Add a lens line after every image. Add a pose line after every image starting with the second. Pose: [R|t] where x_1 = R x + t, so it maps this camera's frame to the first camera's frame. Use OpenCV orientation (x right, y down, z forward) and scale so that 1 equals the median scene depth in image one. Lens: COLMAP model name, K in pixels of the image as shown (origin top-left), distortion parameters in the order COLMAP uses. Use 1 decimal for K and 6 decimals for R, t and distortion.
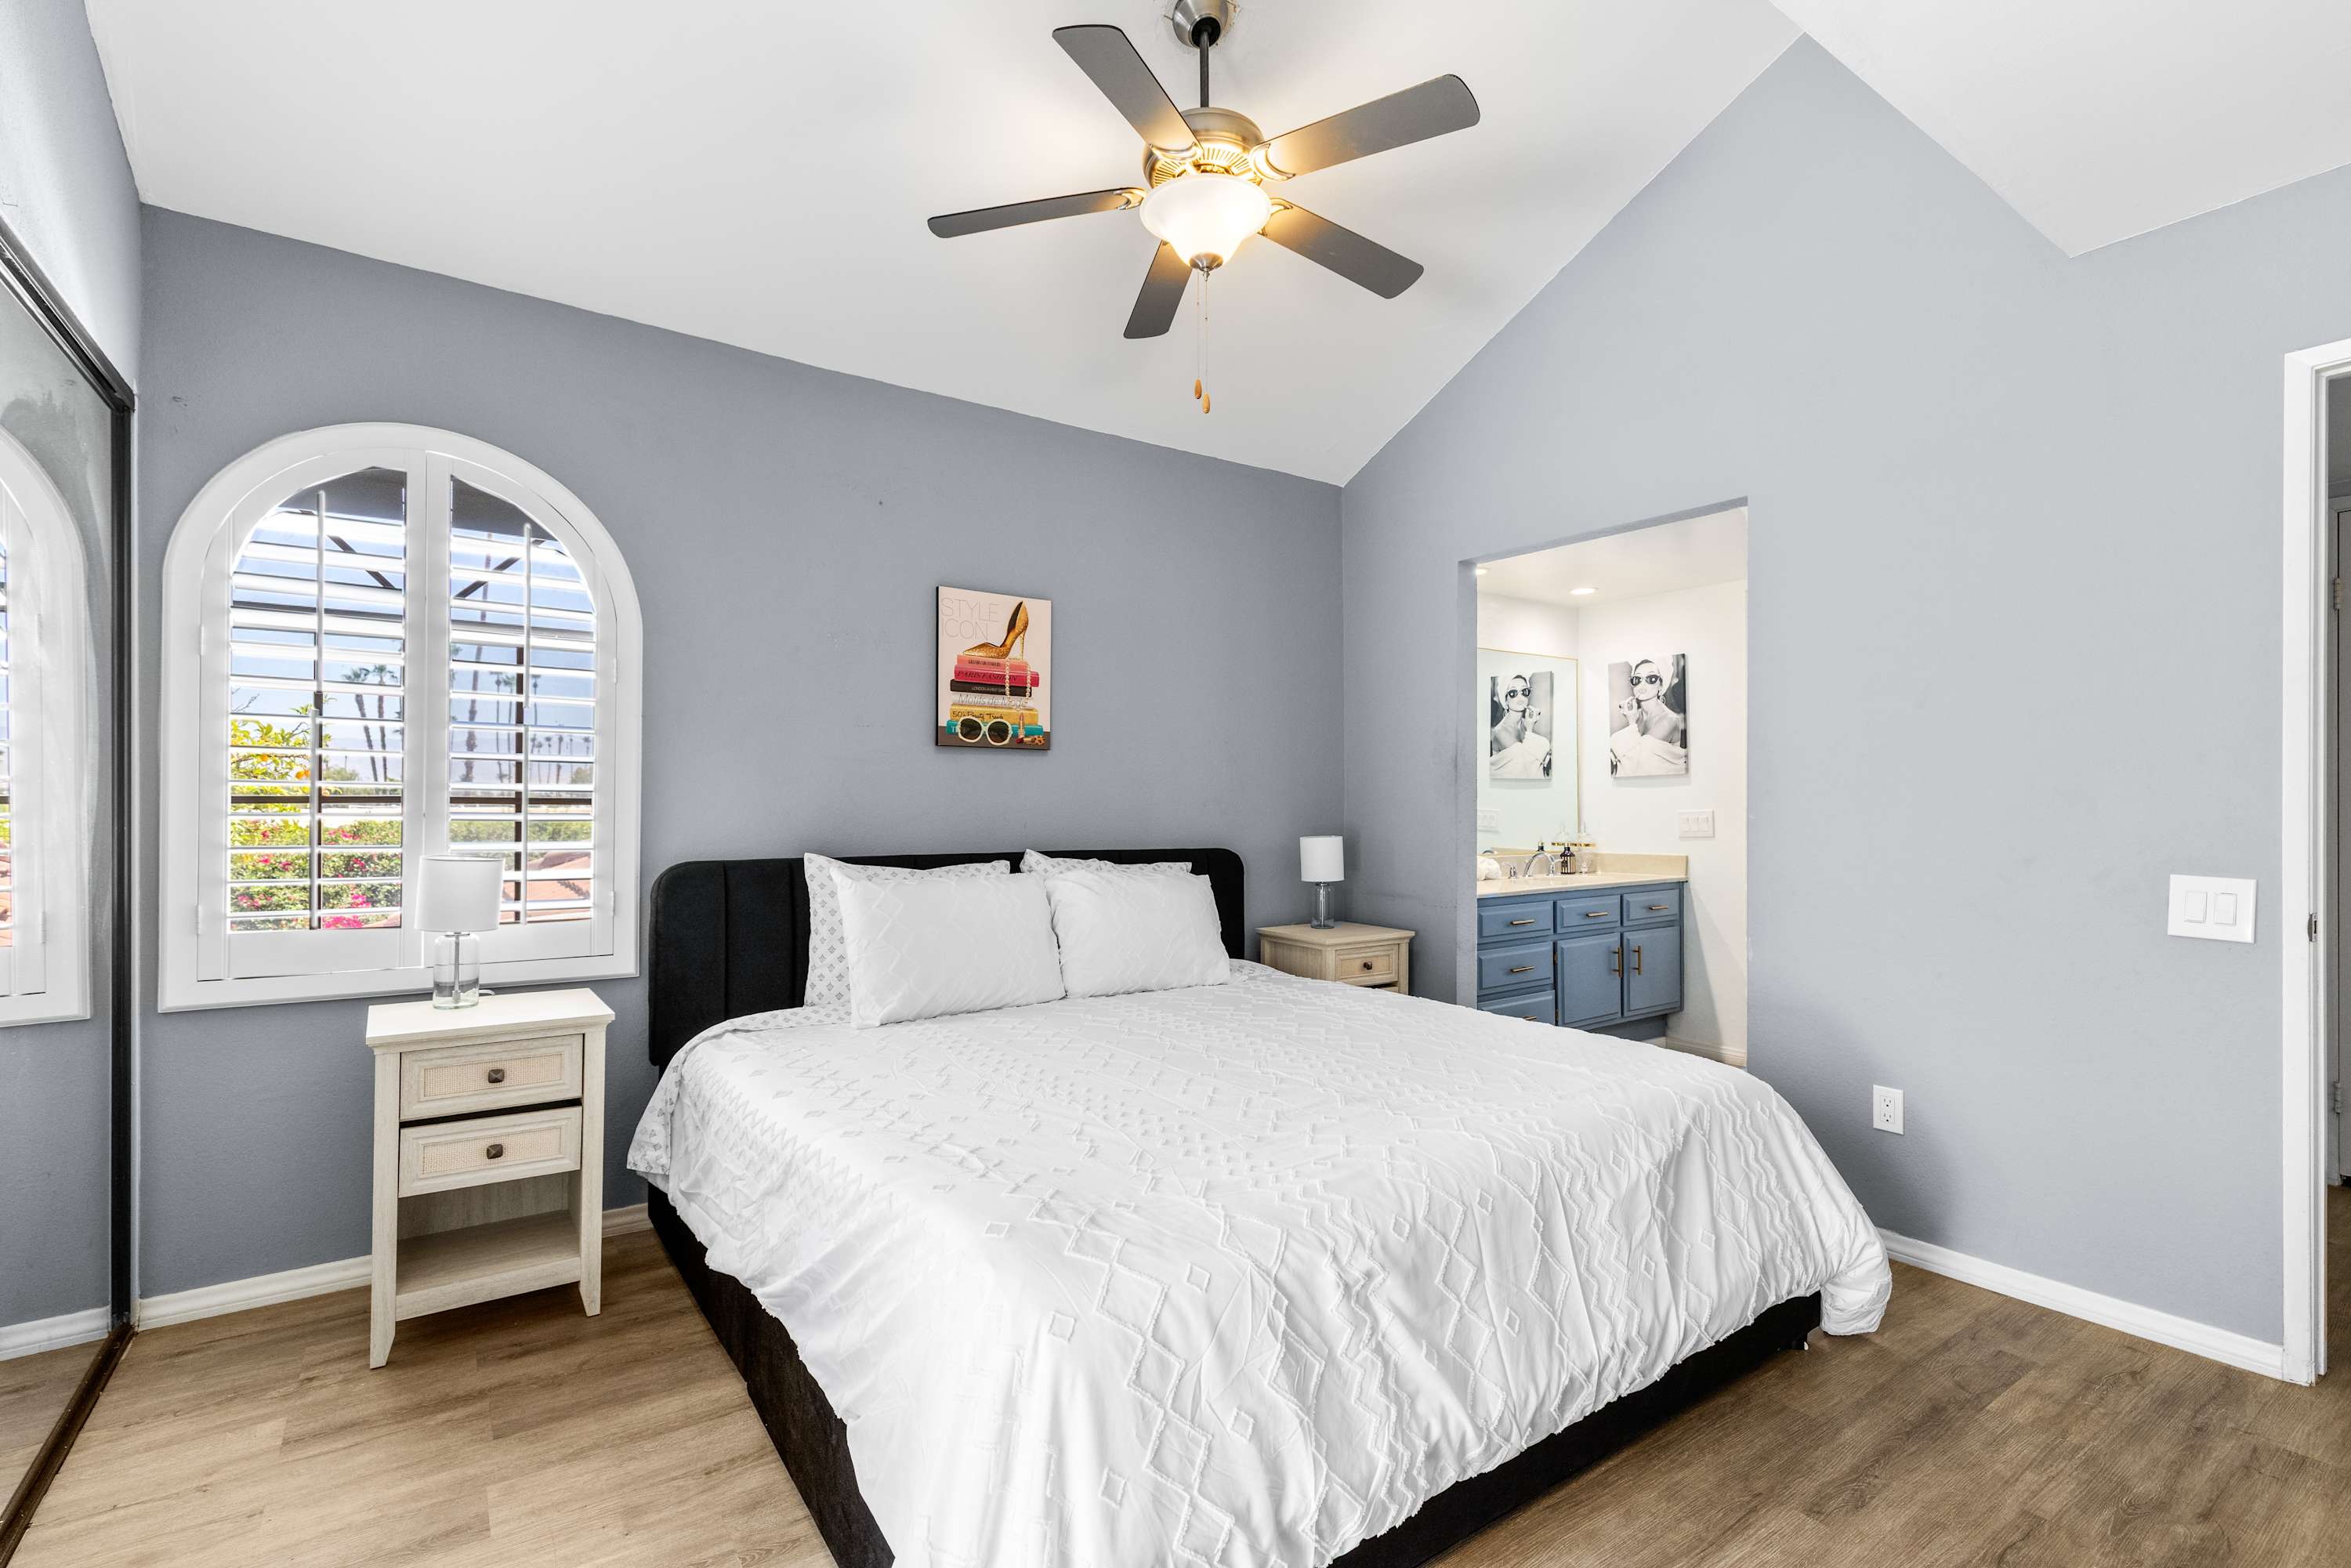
lens RADIAL K [[1072.7, 0, 1188.1], [0, 1072.7, 800.9], [0, 0, 1]] dist [0.005013, -0.001373]
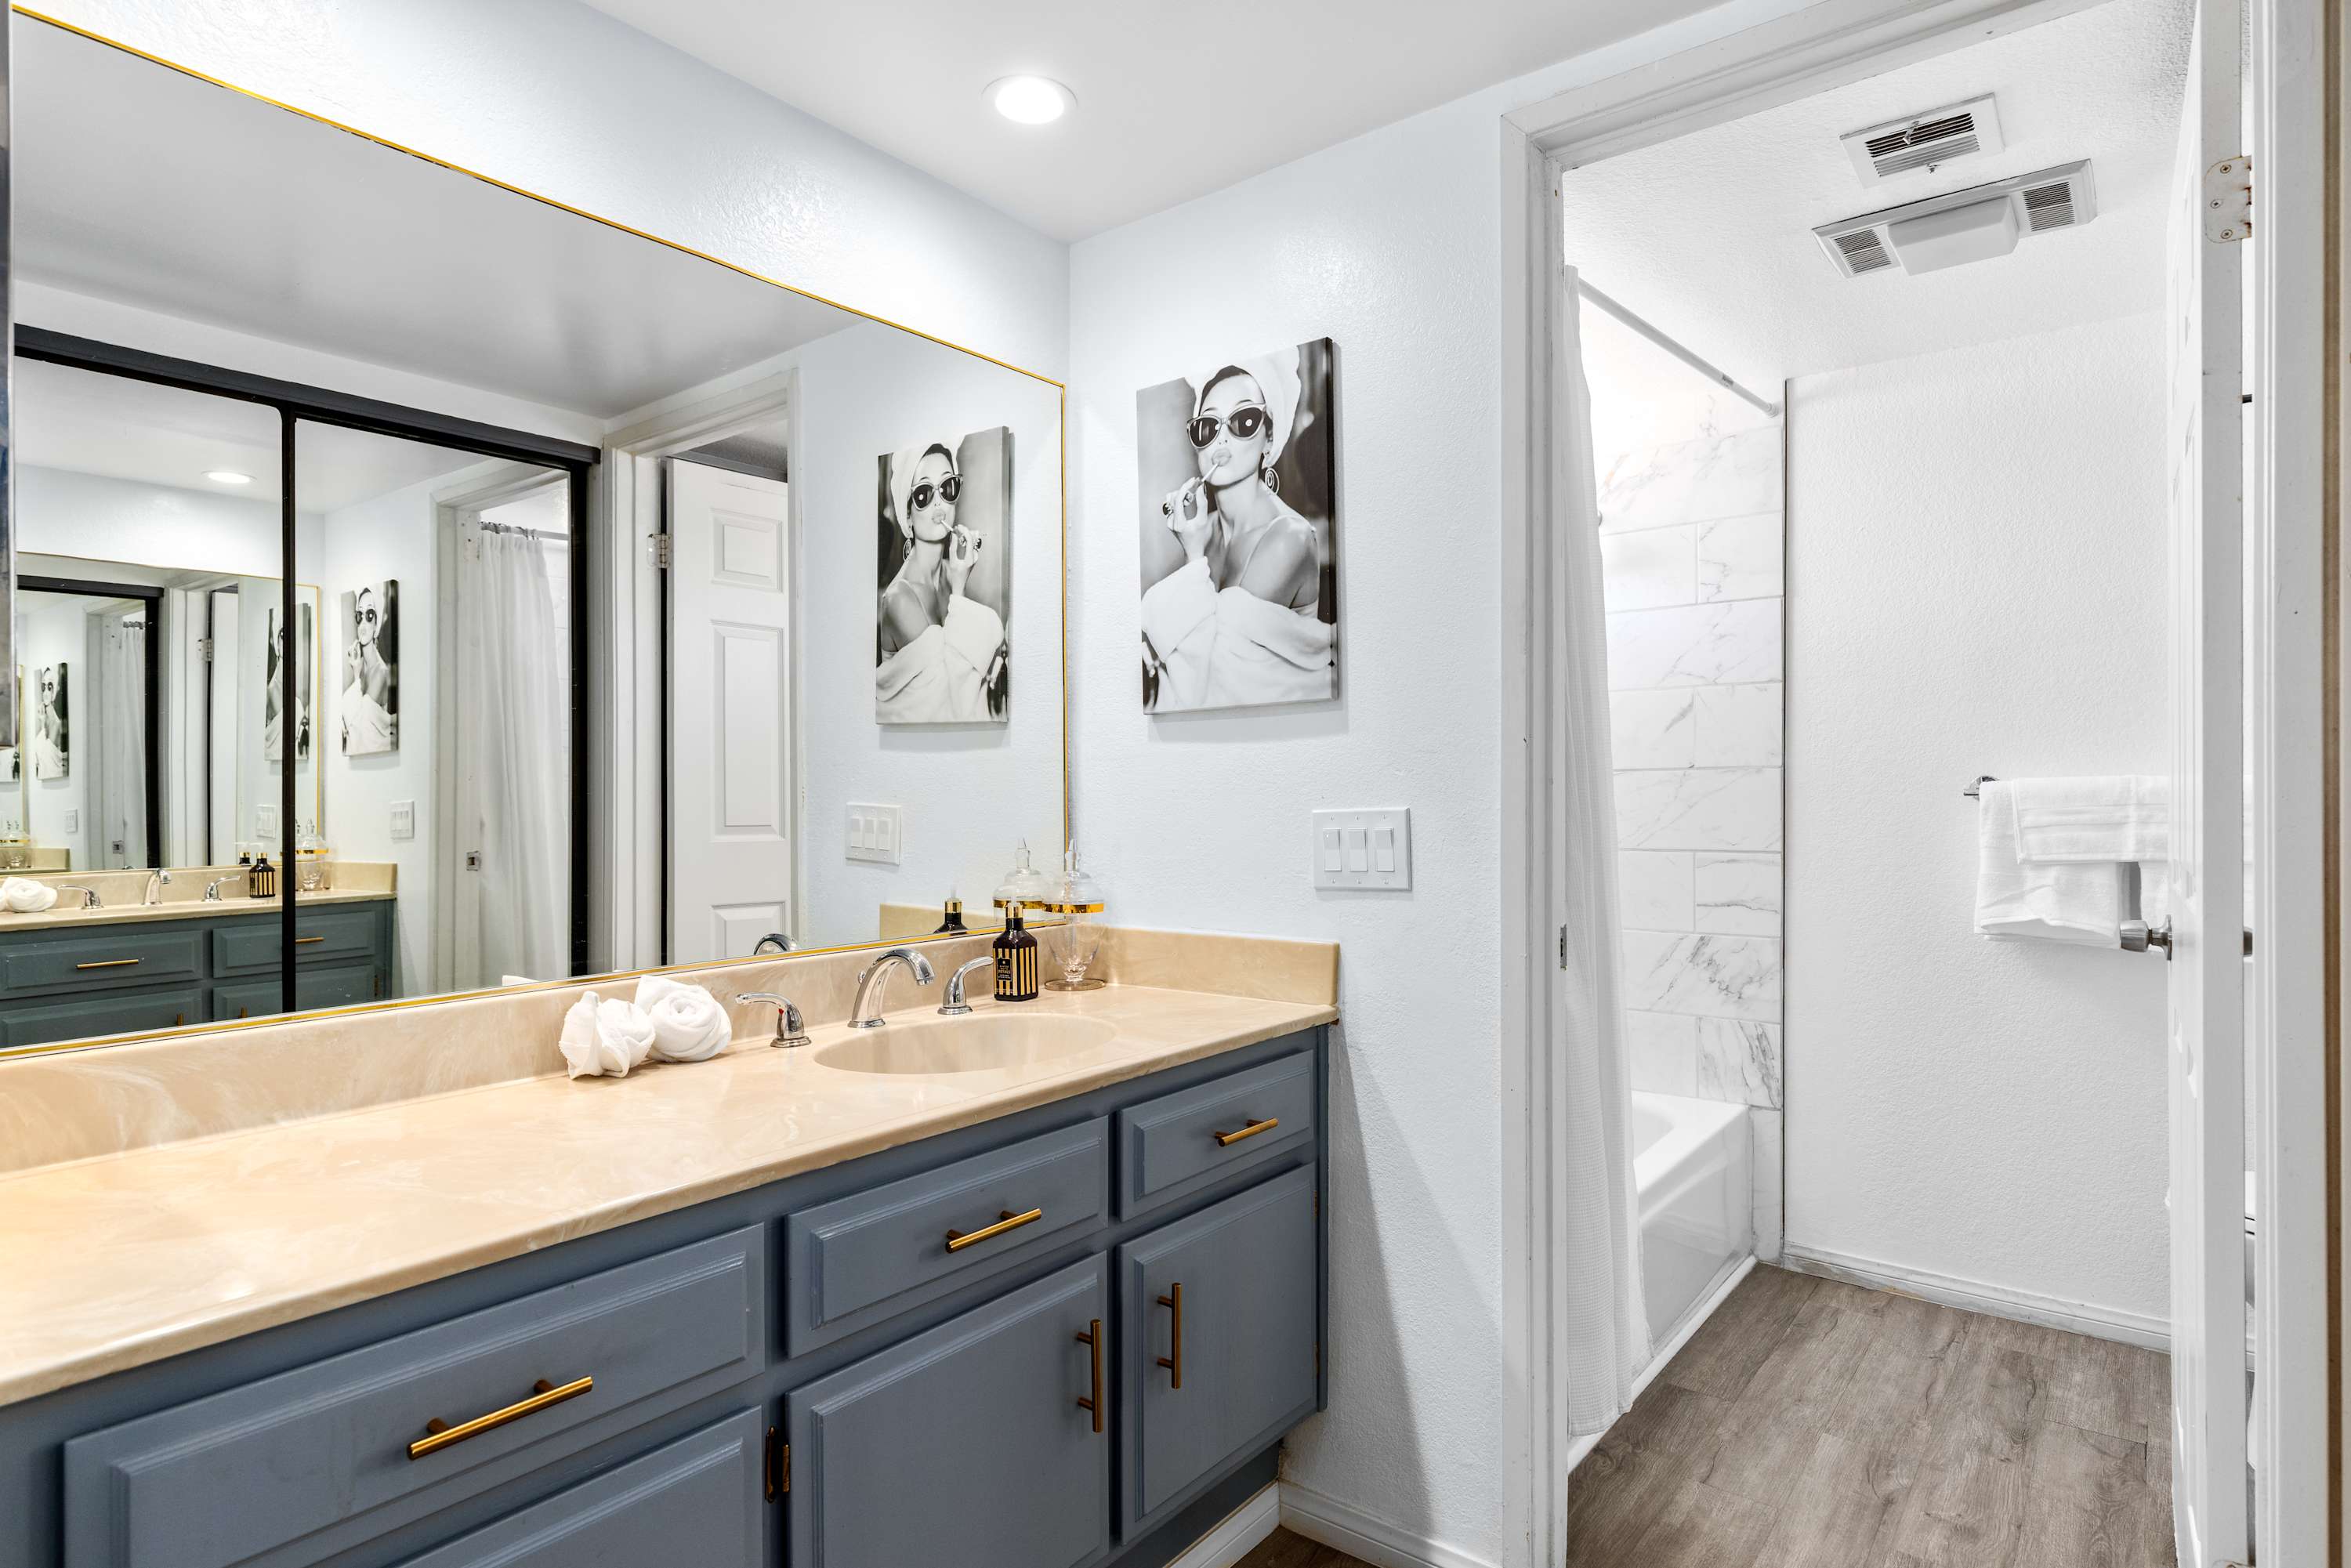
lens RADIAL K [[1252.3, 0, 1233.6], [0, 1252.3, 800.3], [0, 0, 1]] dist [0.000886, 0.001874]
pose [[0.949023, -0.005253, 0.315164, 0.300252], [0.001519, 0.999926, 0.012091, 0.001538], [-0.315204, -0.010996, 0.948960, 0.618059]]
